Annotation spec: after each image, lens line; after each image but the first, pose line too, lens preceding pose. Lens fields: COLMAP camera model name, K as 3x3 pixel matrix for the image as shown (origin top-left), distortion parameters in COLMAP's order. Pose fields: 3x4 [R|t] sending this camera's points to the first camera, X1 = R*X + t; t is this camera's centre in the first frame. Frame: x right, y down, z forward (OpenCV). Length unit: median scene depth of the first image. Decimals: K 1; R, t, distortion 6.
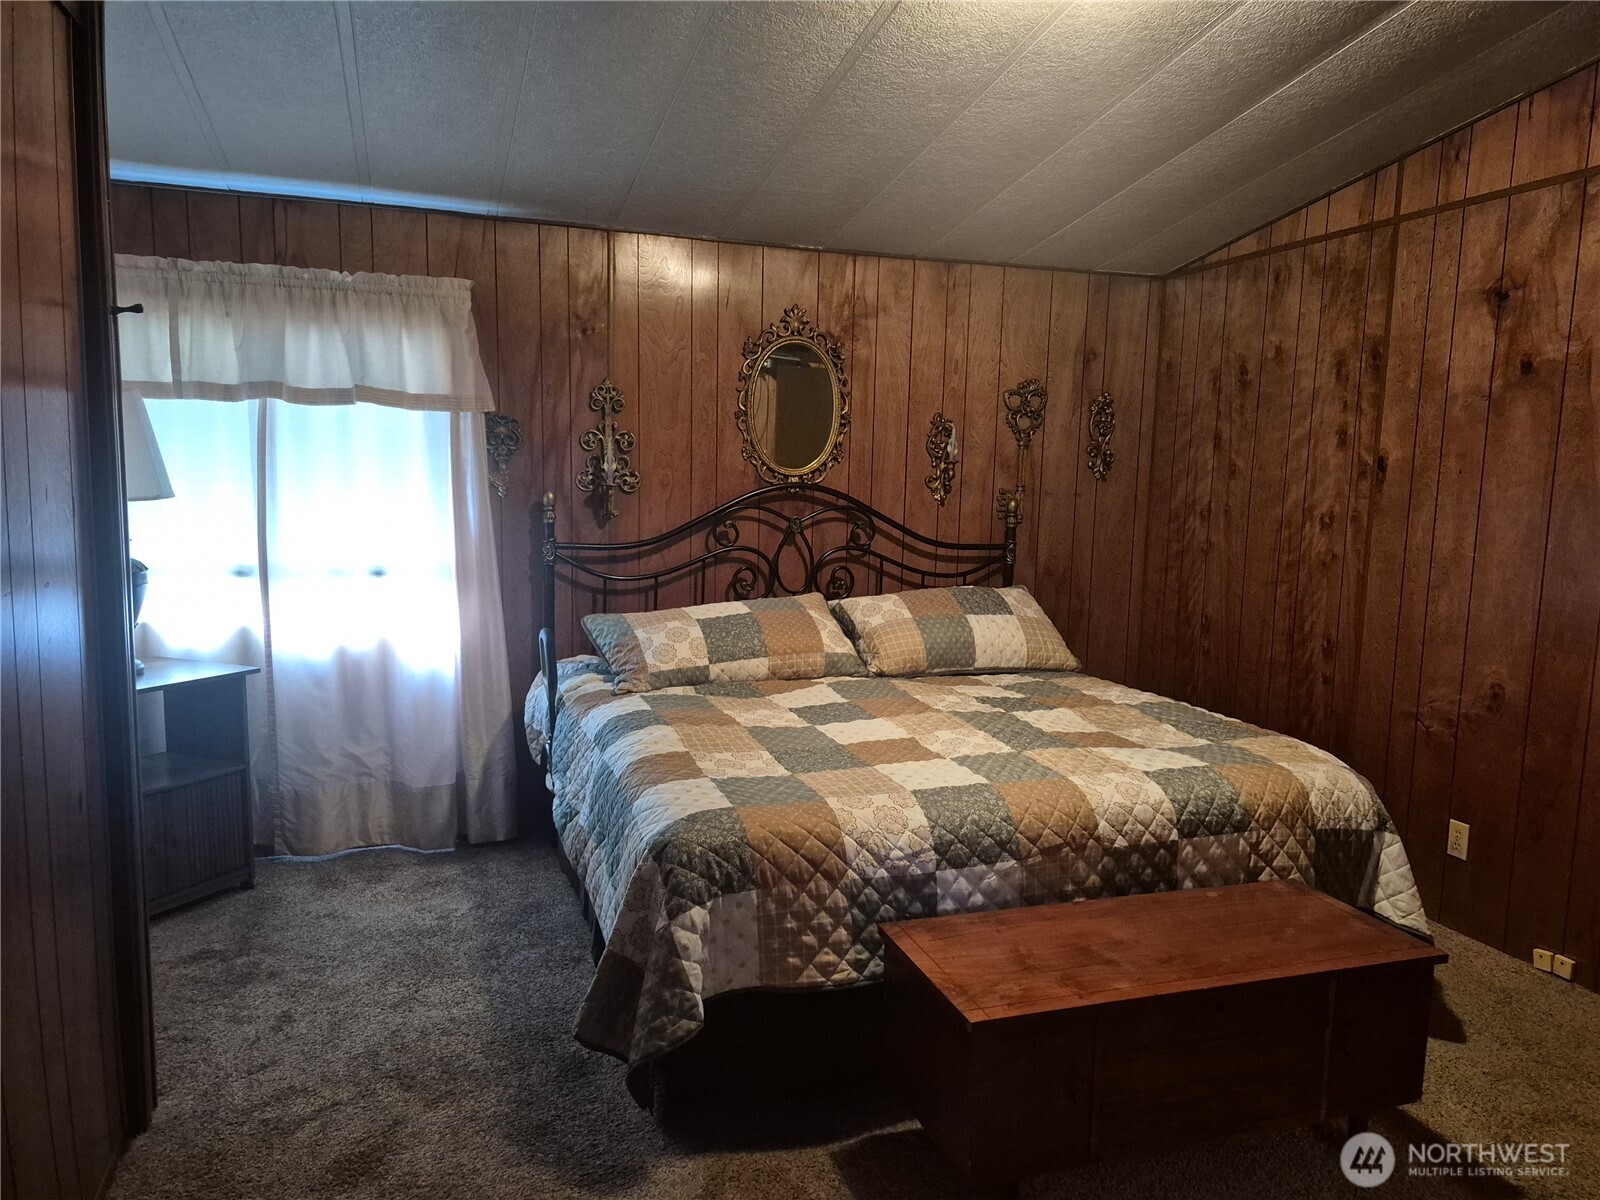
lens RADIAL K [[1101.1, 0, 793.1], [0, 1101.1, 624.1], [0, 0, 1]] dist [0.052881, -0.001621]
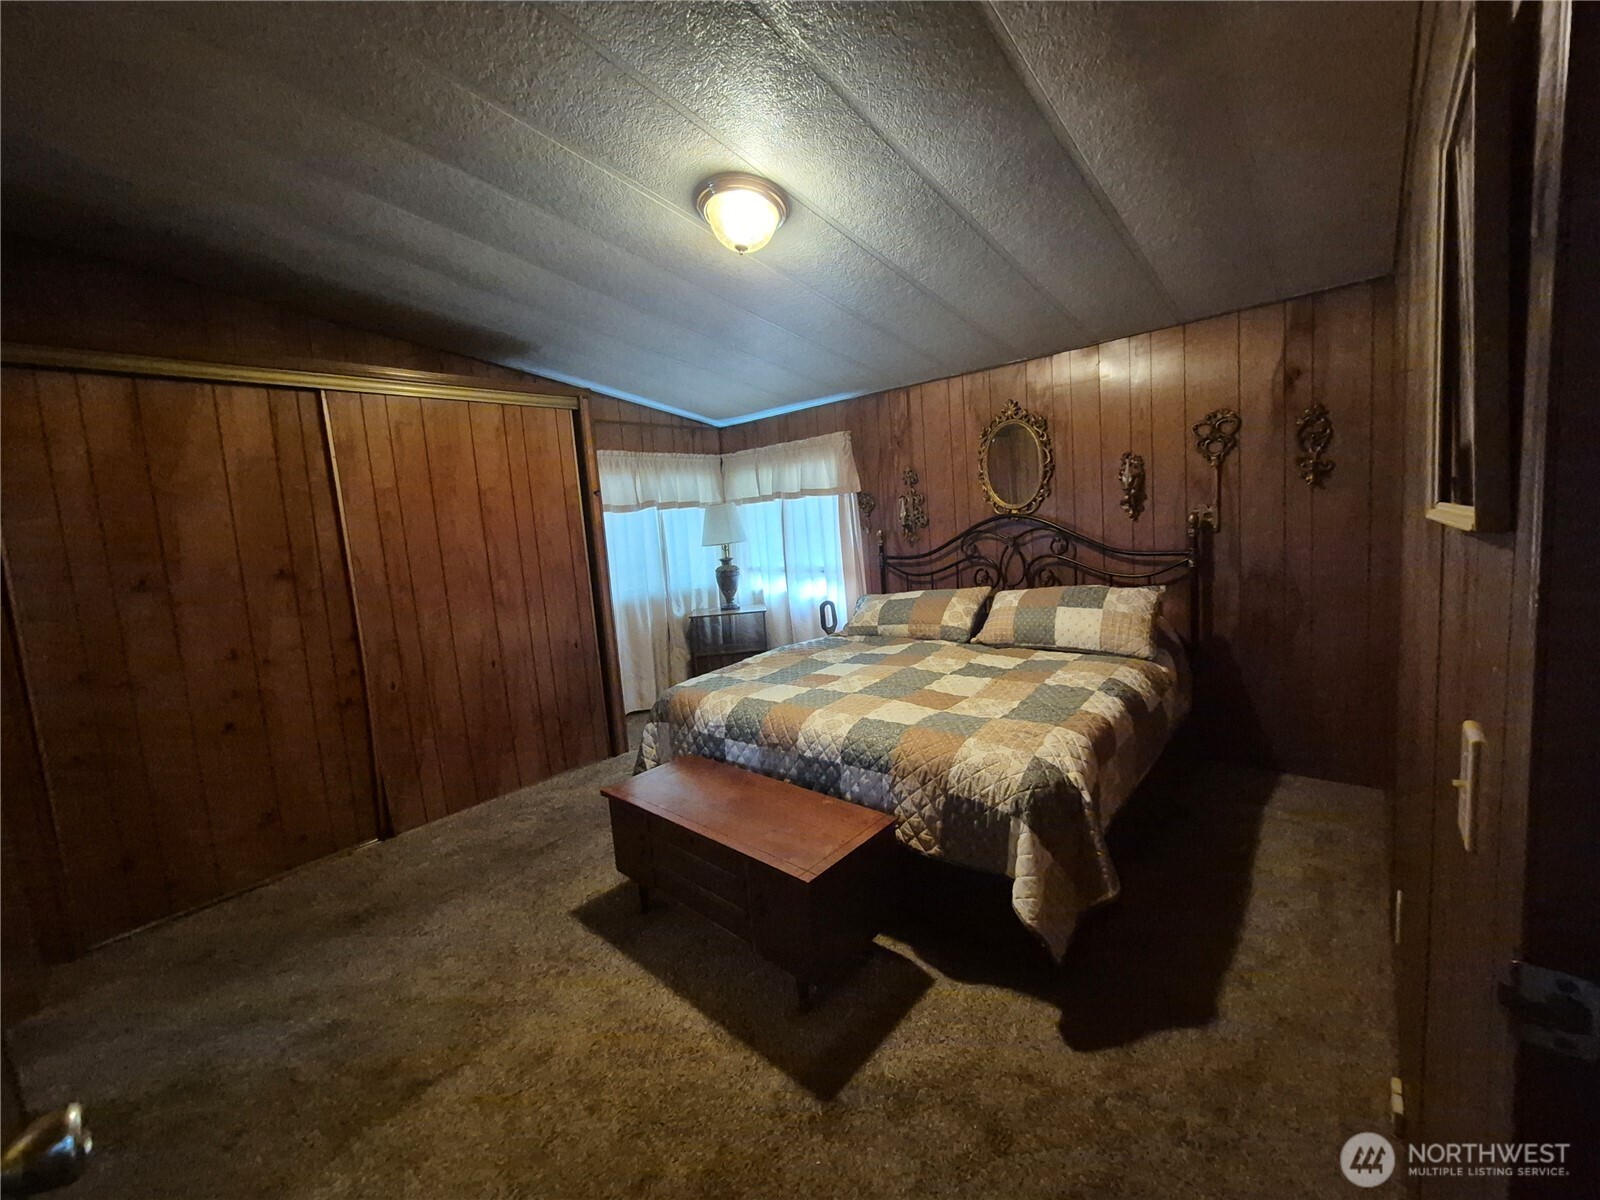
lens RADIAL K [[632.9, 0, 803.8], [0, 632.9, 580.8], [0, 0, 1]] dist [0.000093, 0.000549]
pose [[0.498946, 0.024758, -0.866280, 0.741992], [-0.034906, 0.999355, 0.008456, -0.039652], [0.865930, 0.026019, 0.499488, 0.372909]]
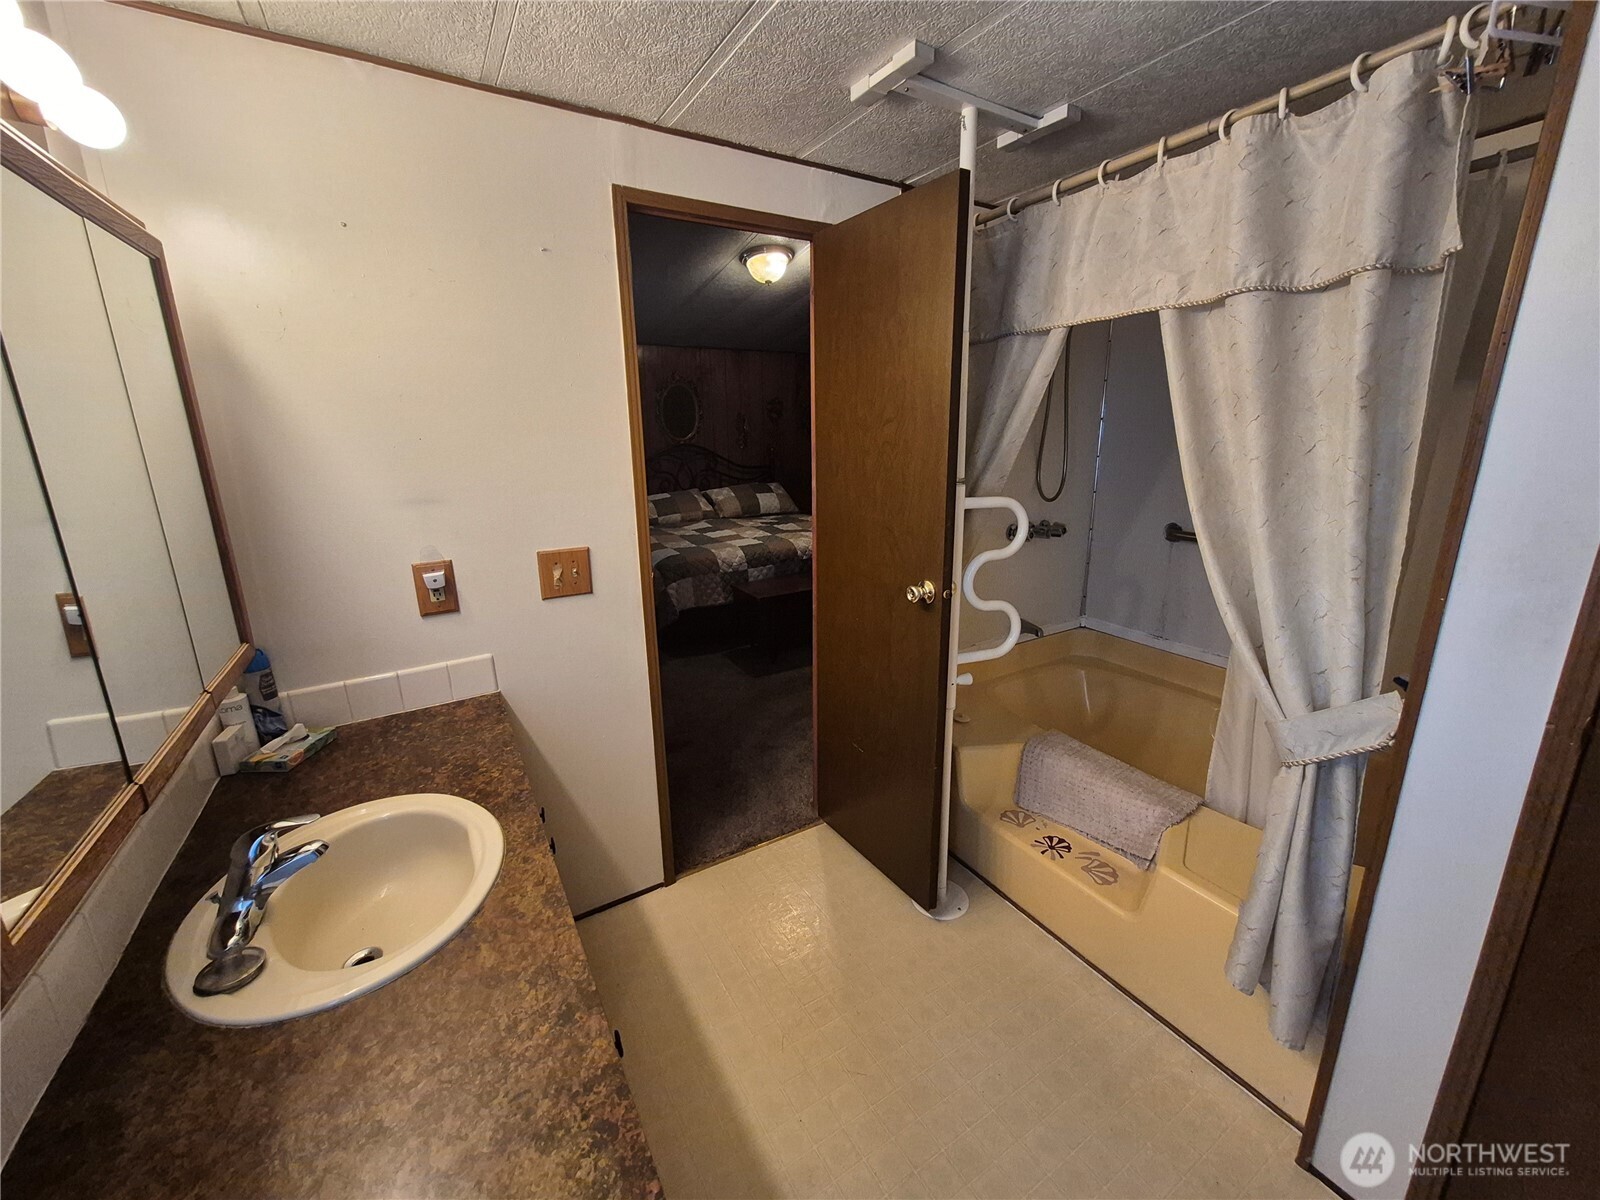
lens RADIAL K [[633.5, 0, 806.1], [0, 633.5, 584.1], [0, 0, 1]] dist [-0.000136, -0.000496]
pose [[0.974869, -0.083378, 0.206590, -0.056571], [0.061750, 0.992119, 0.109024, 0.051730], [-0.214052, -0.093527, 0.972335, -0.531157]]
